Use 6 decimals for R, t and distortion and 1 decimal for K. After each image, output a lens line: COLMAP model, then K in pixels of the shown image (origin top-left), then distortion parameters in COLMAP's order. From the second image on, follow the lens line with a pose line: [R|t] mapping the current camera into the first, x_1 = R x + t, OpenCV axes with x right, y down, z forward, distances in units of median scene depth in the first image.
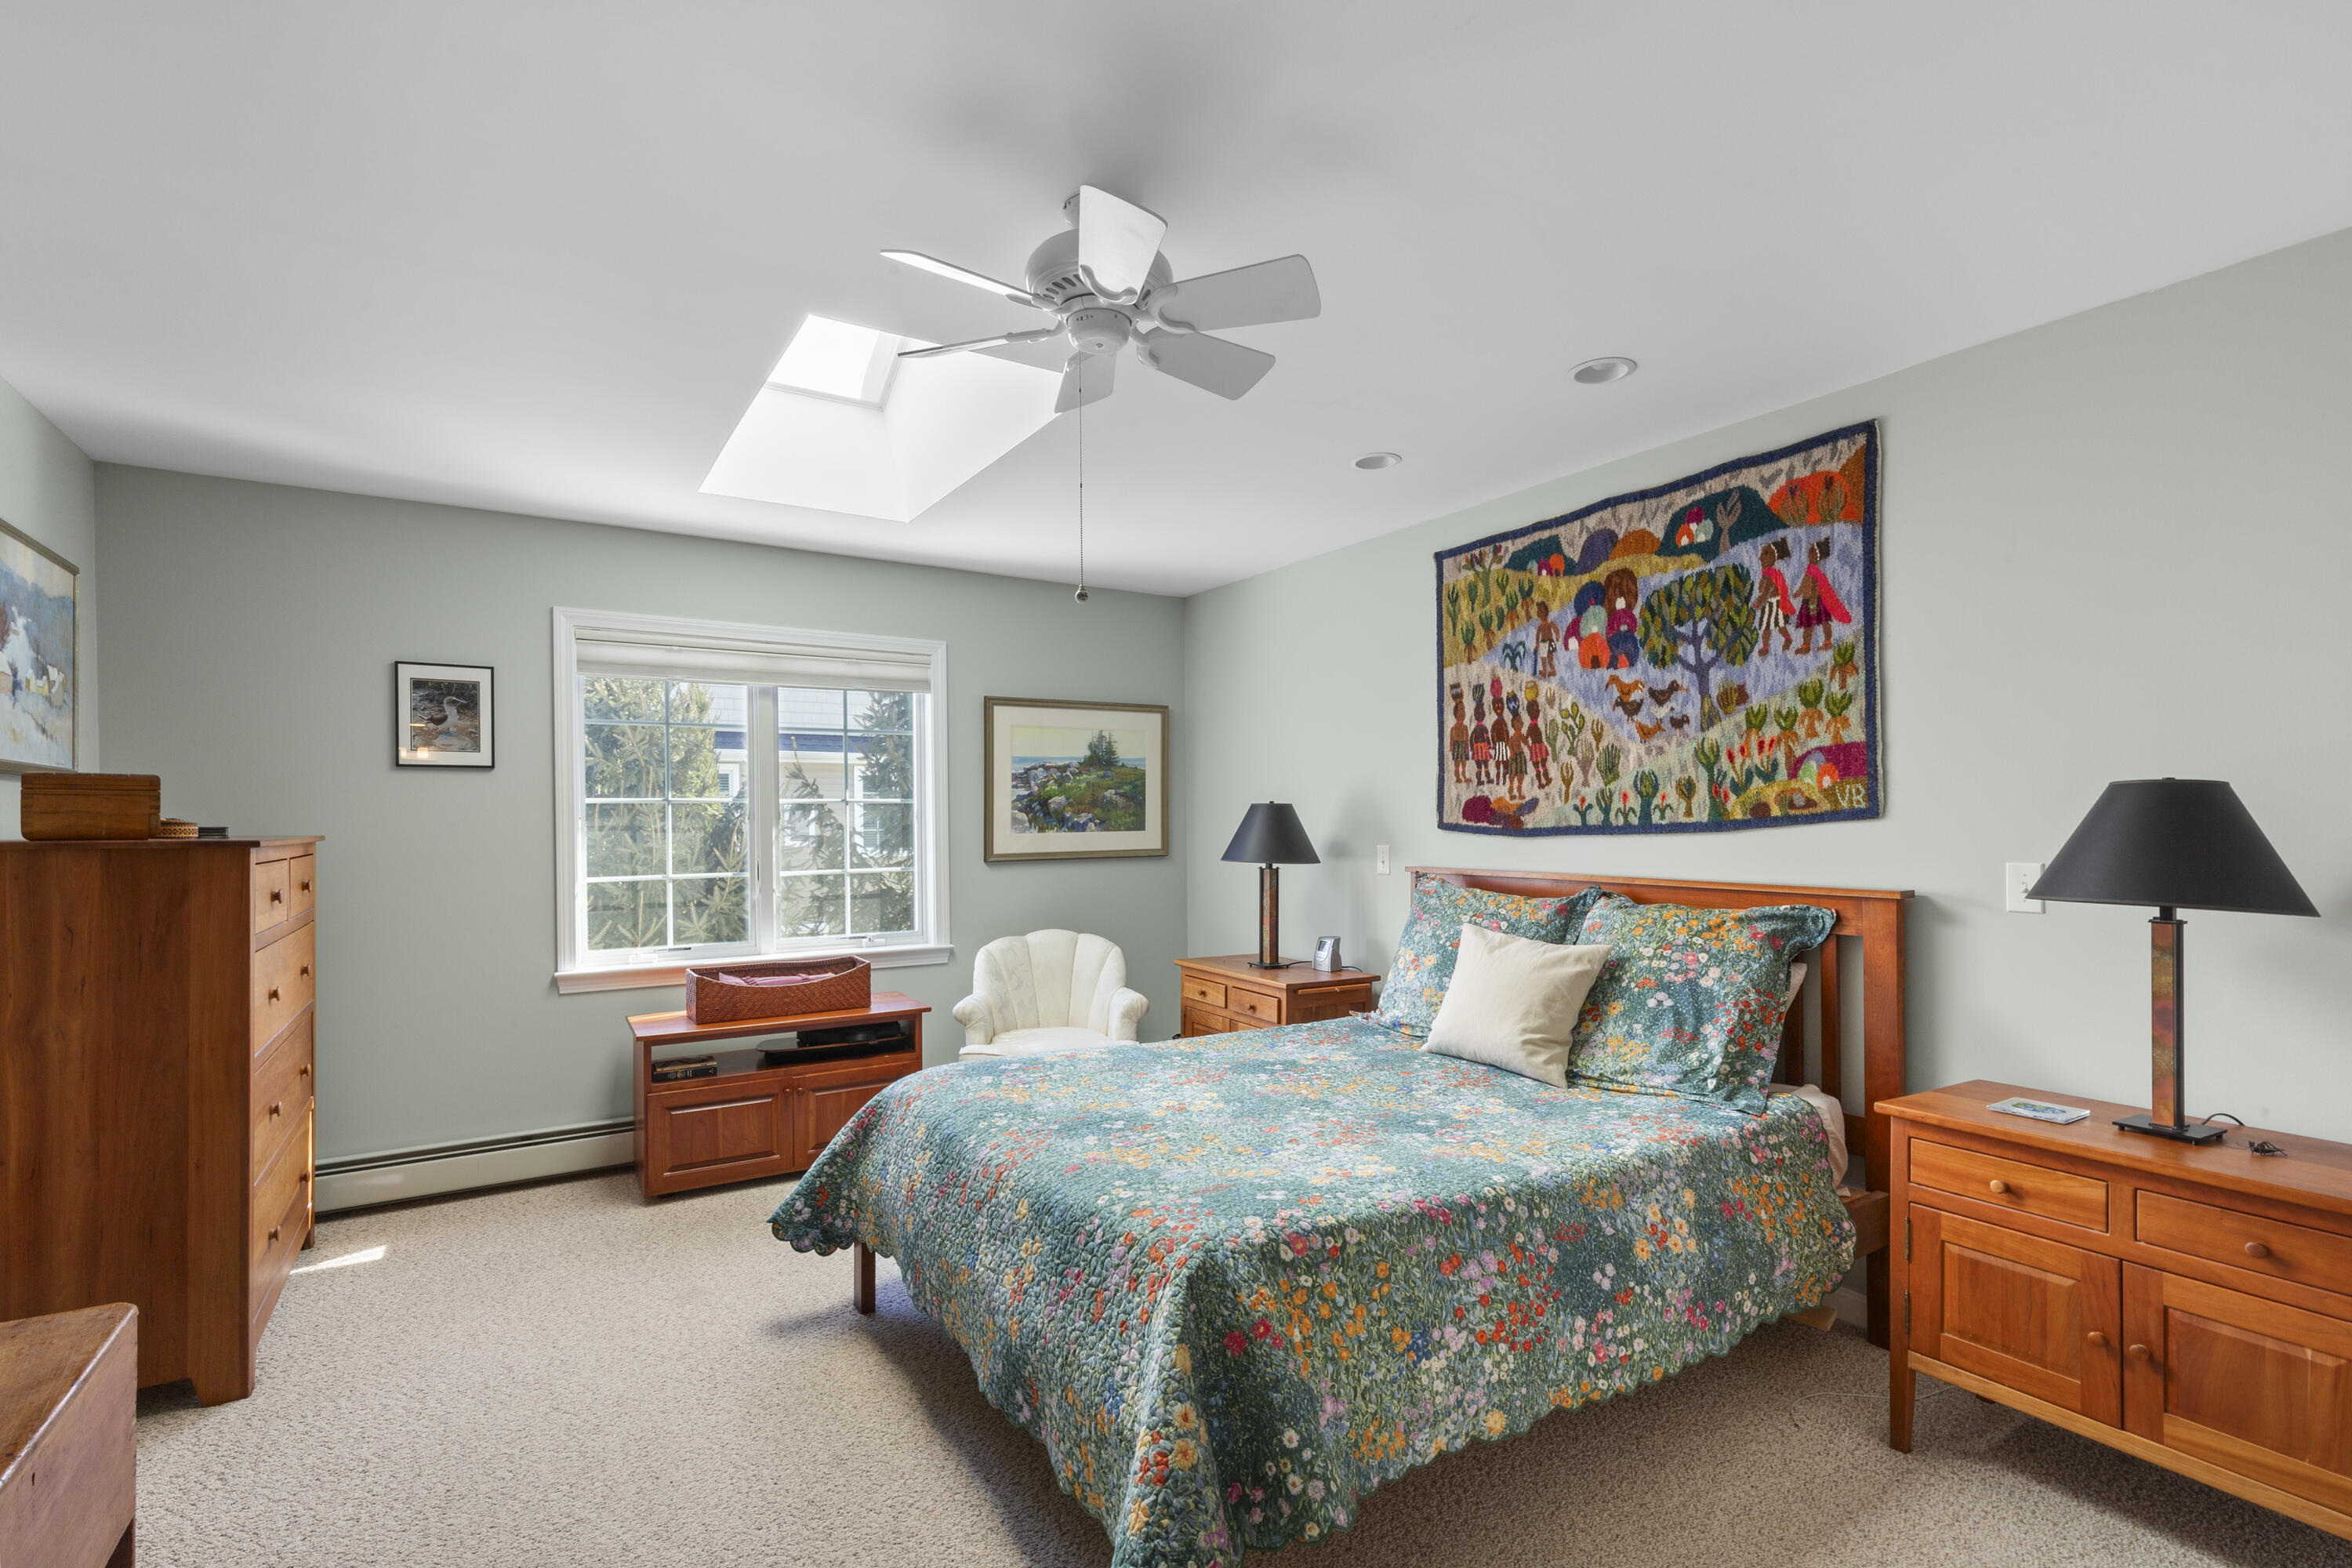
lens RADIAL K [[1072.6, 0, 1176.0], [0, 1072.6, 784.0], [0, 0, 1]] dist [0.009761, -0.000410]
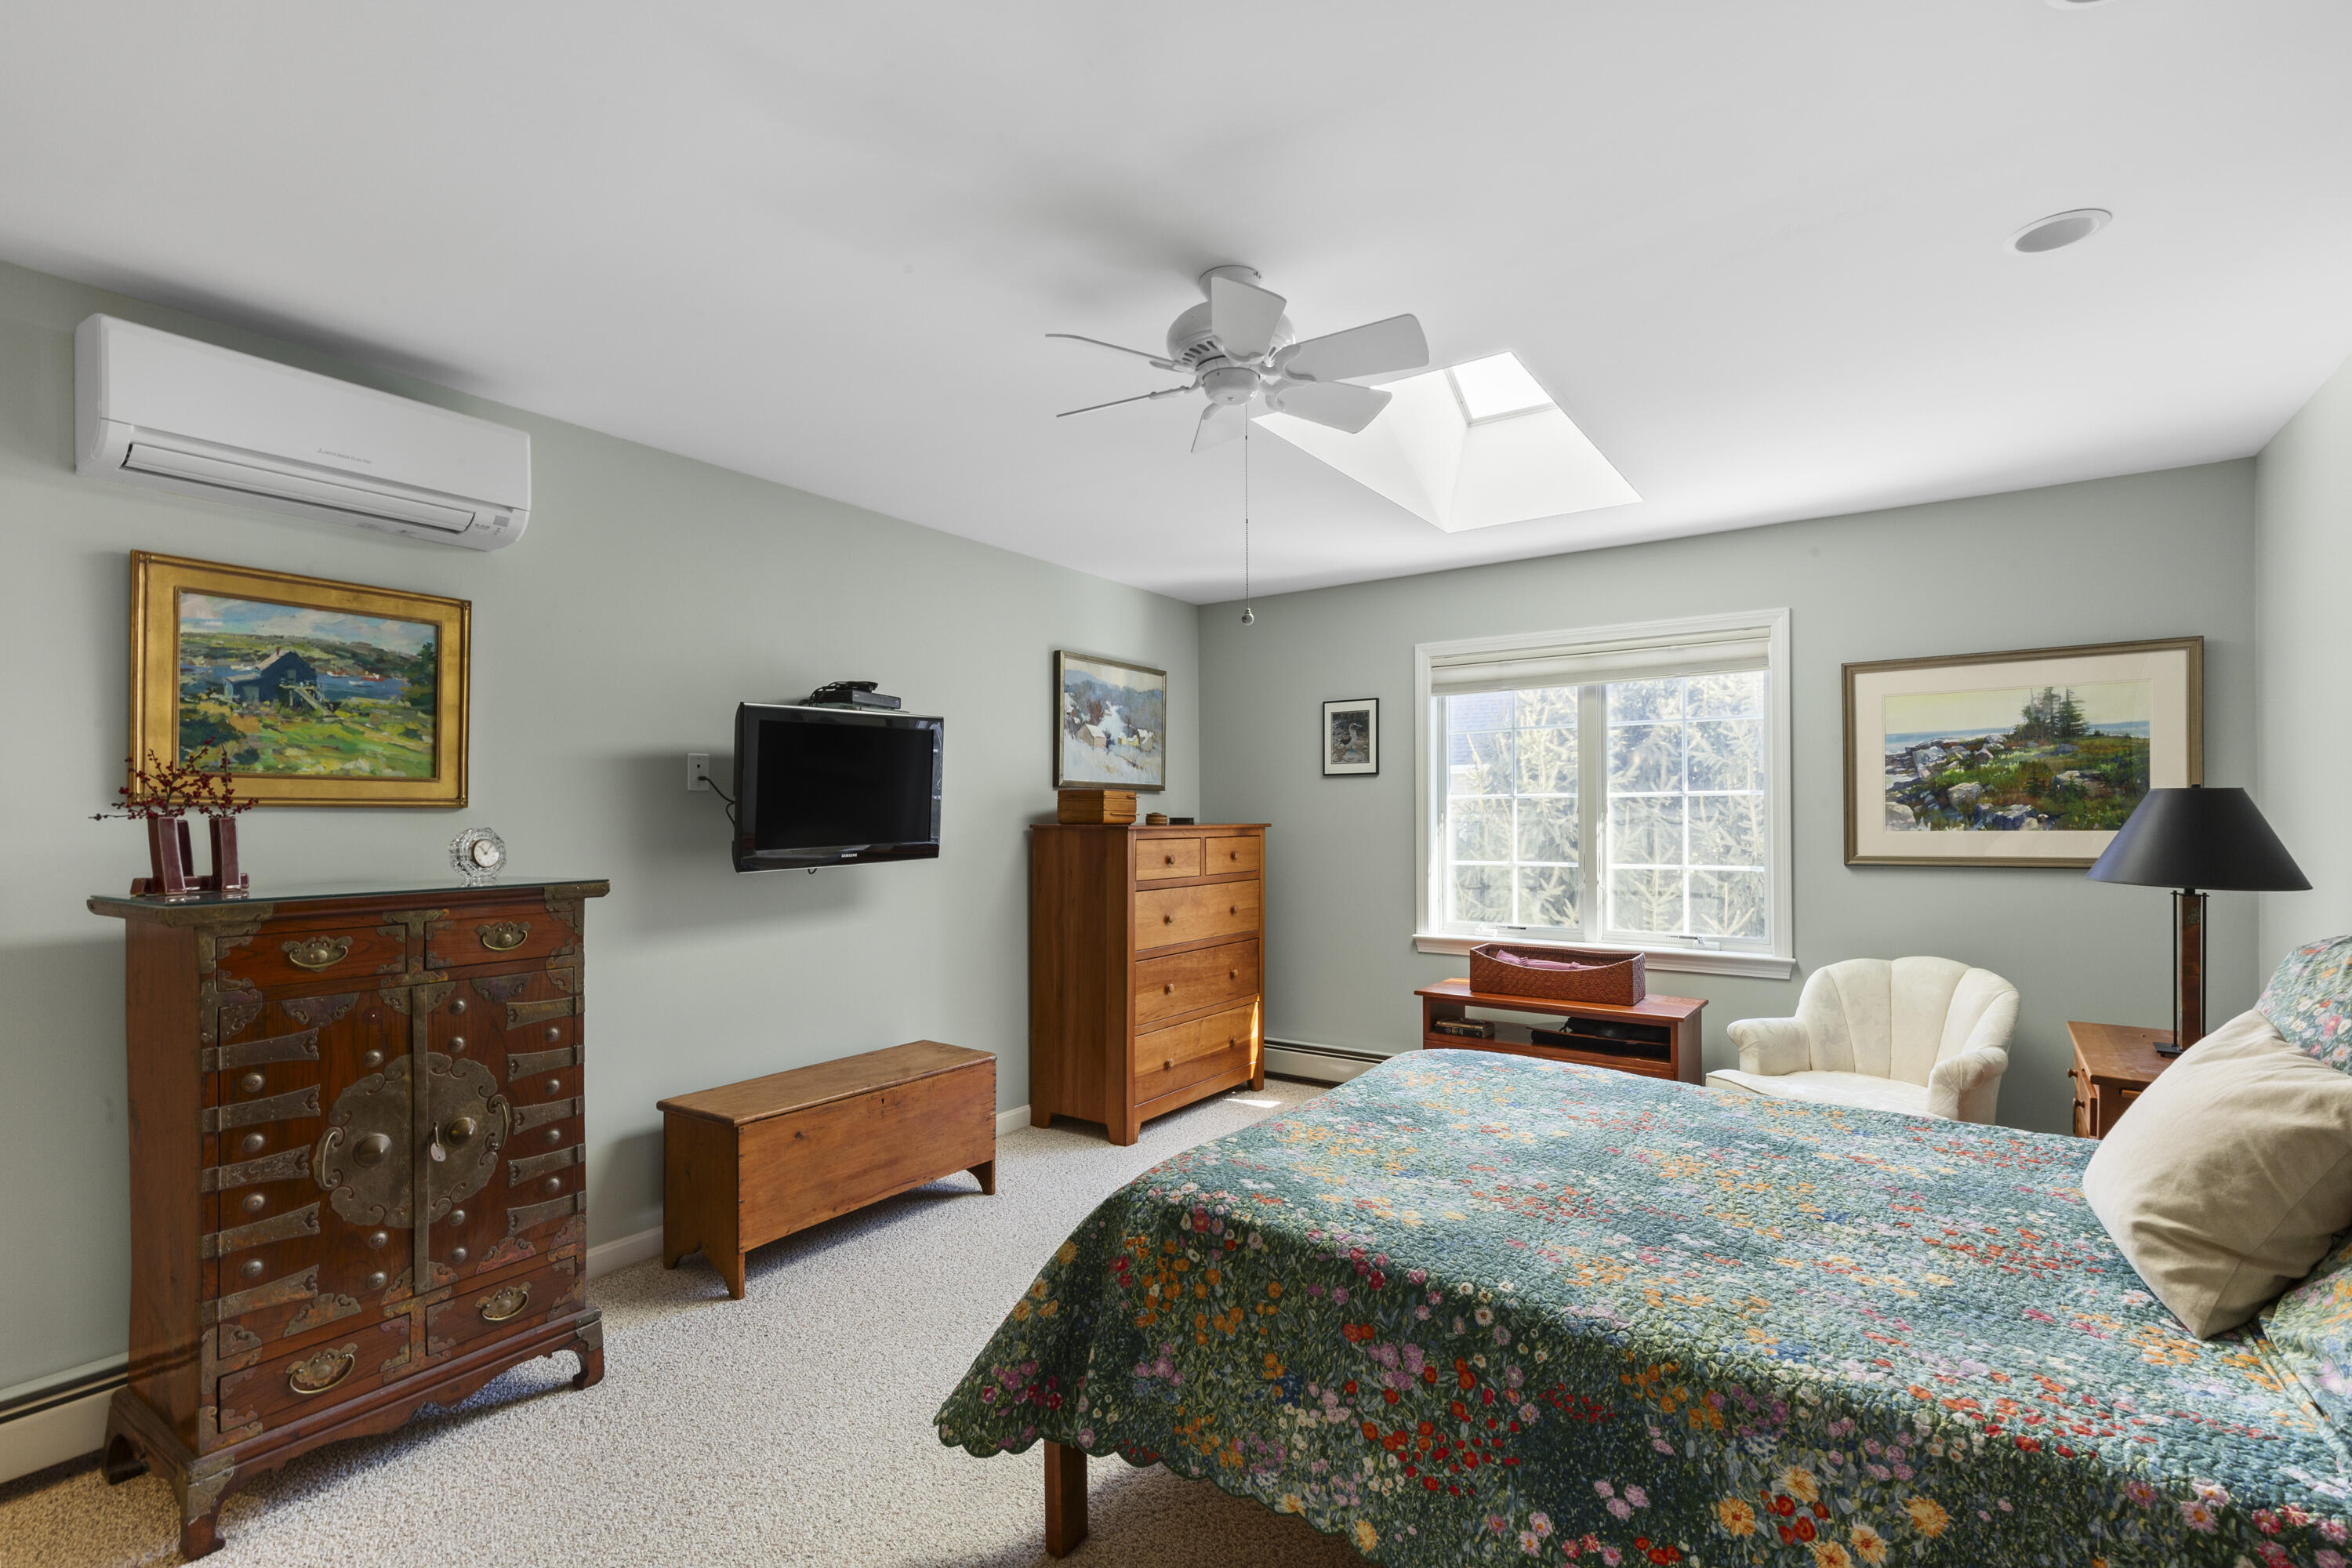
lens RADIAL K [[1072.6, 0, 1176.0], [0, 1072.6, 784.0], [0, 0, 1]] dist [0.009761, -0.000410]
pose [[0.391301, -0.024813, -0.919928, 0.565900], [0.031186, 0.999420, -0.013692, 0.008523], [0.919734, -0.023332, 0.391848, 0.303308]]
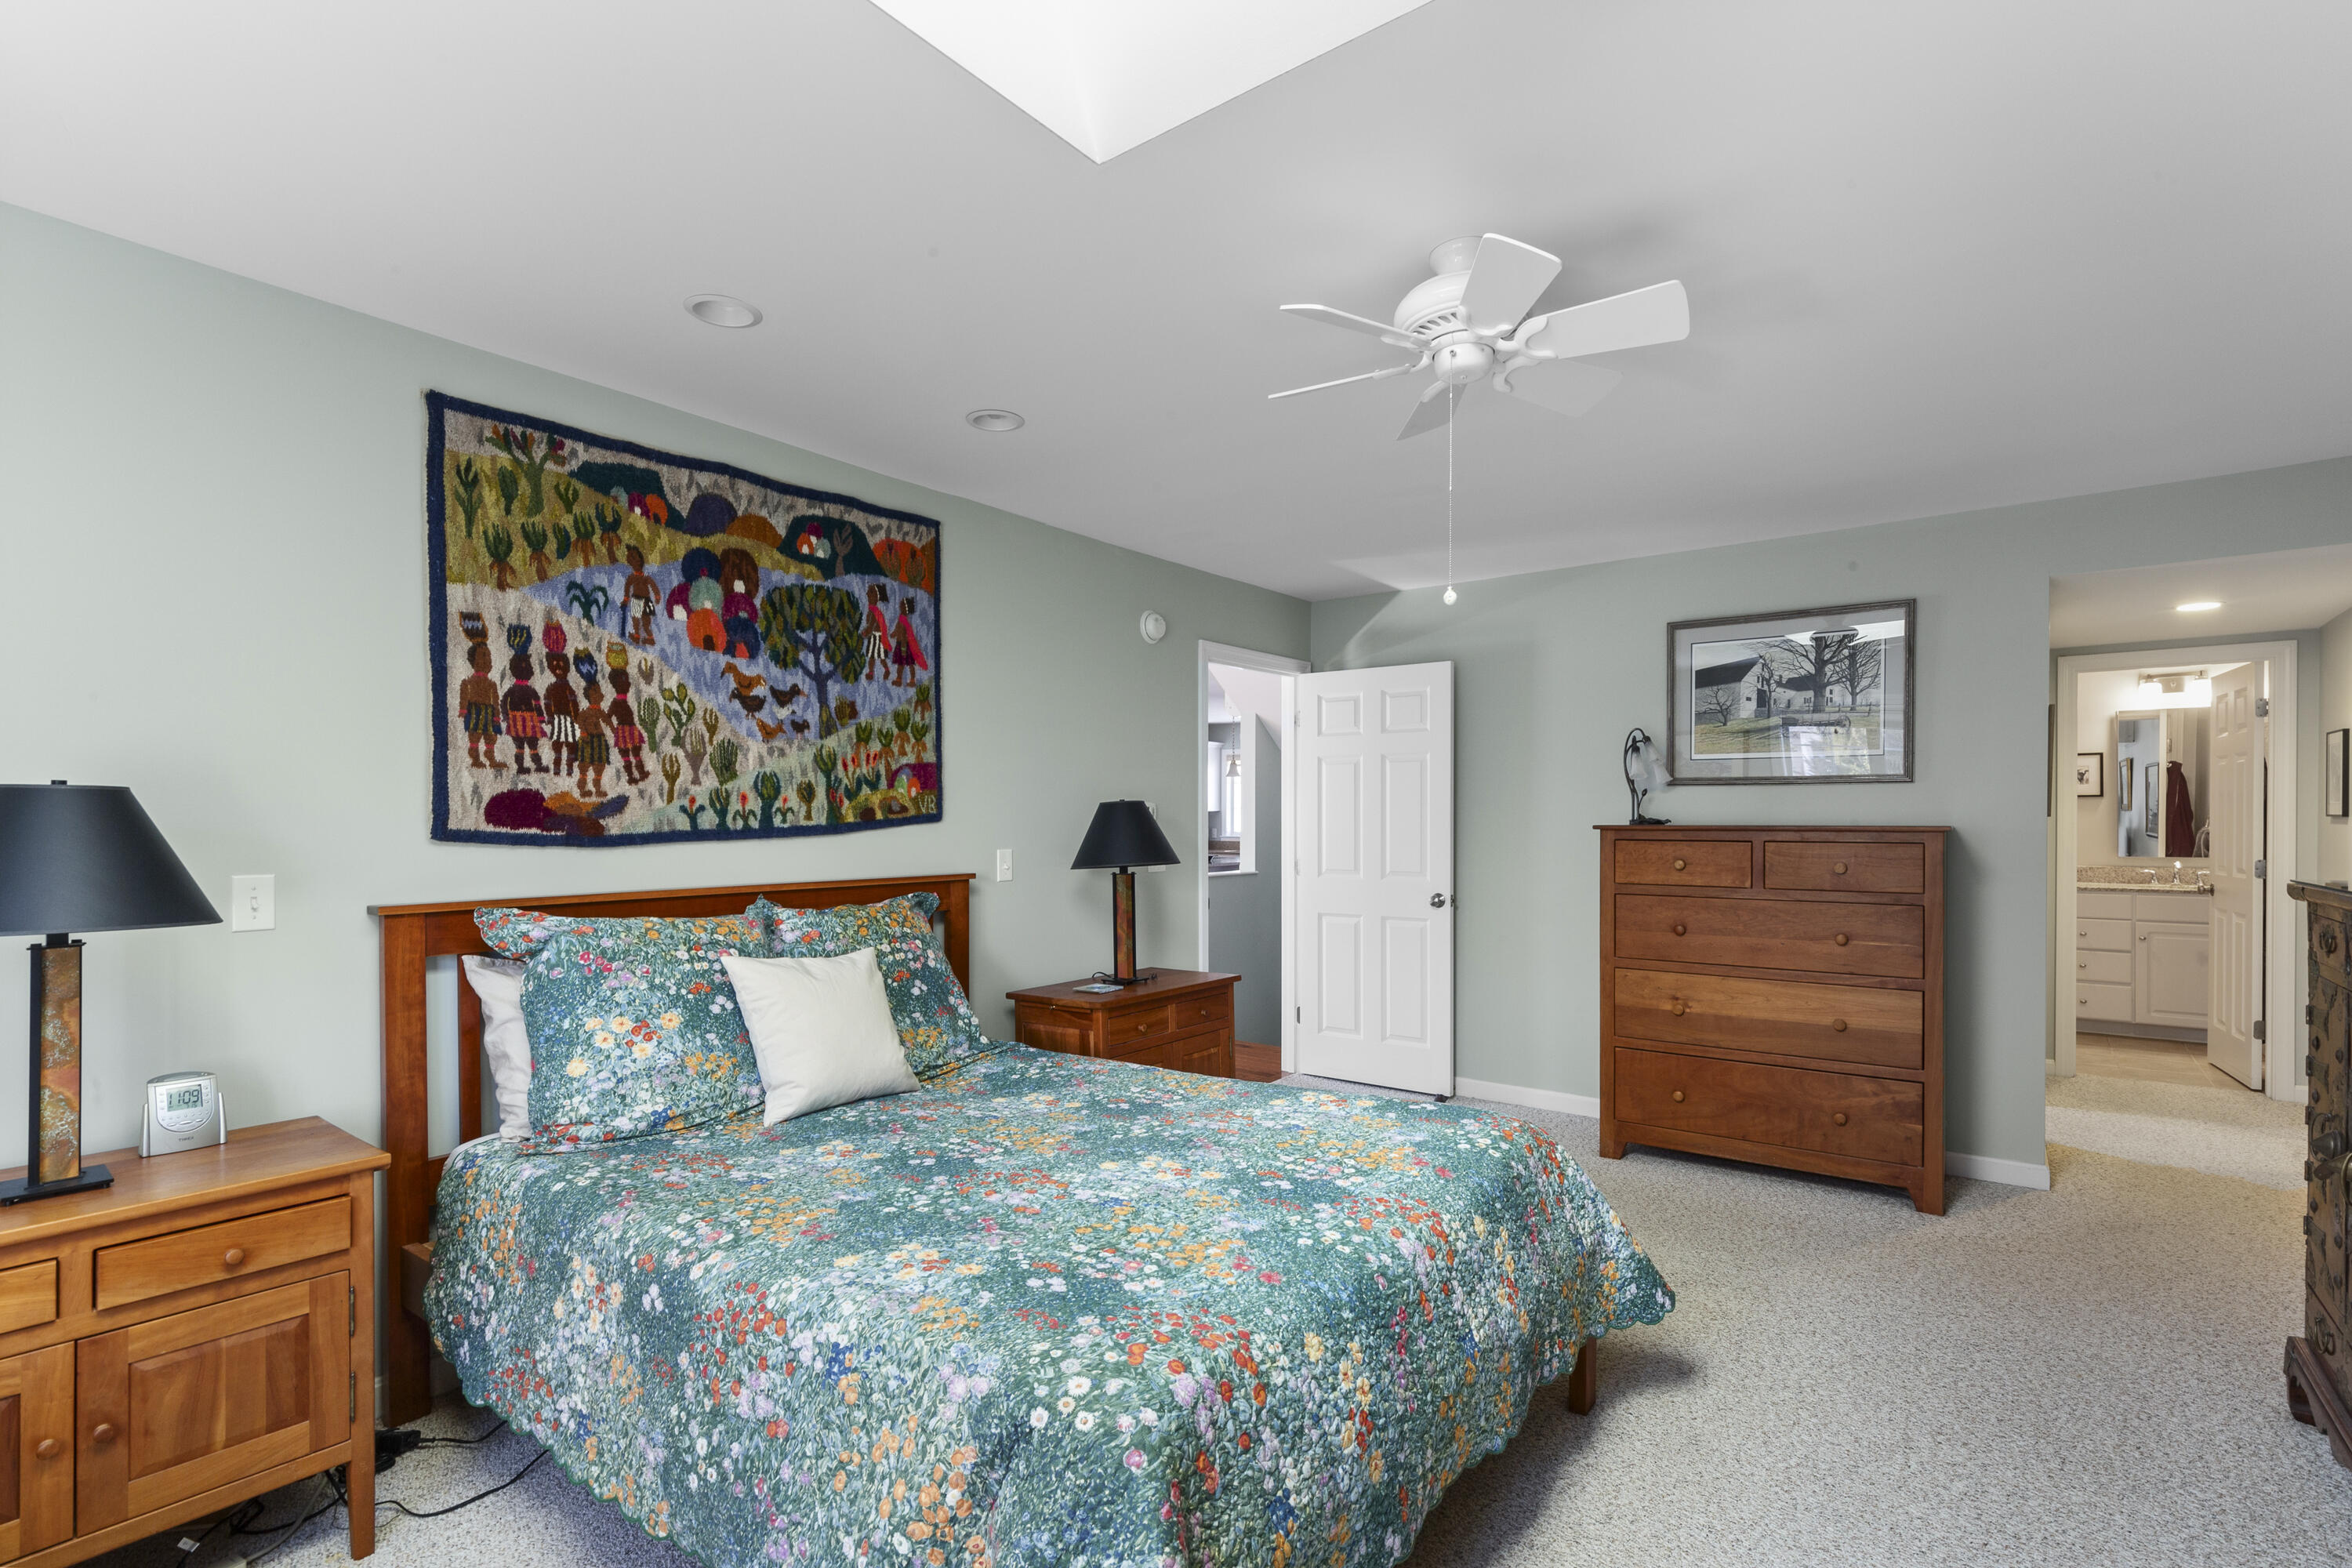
lens RADIAL K [[1078.2, 0, 1172.7], [0, 1078.2, 793.5], [0, 0, 1]] dist [0.011921, -0.001304]
pose [[-0.333711, 0.029696, 0.942208, -0.584273], [-0.024060, 0.998910, -0.040005, 0.036480], [-0.942368, -0.036020, -0.332632, 0.975487]]
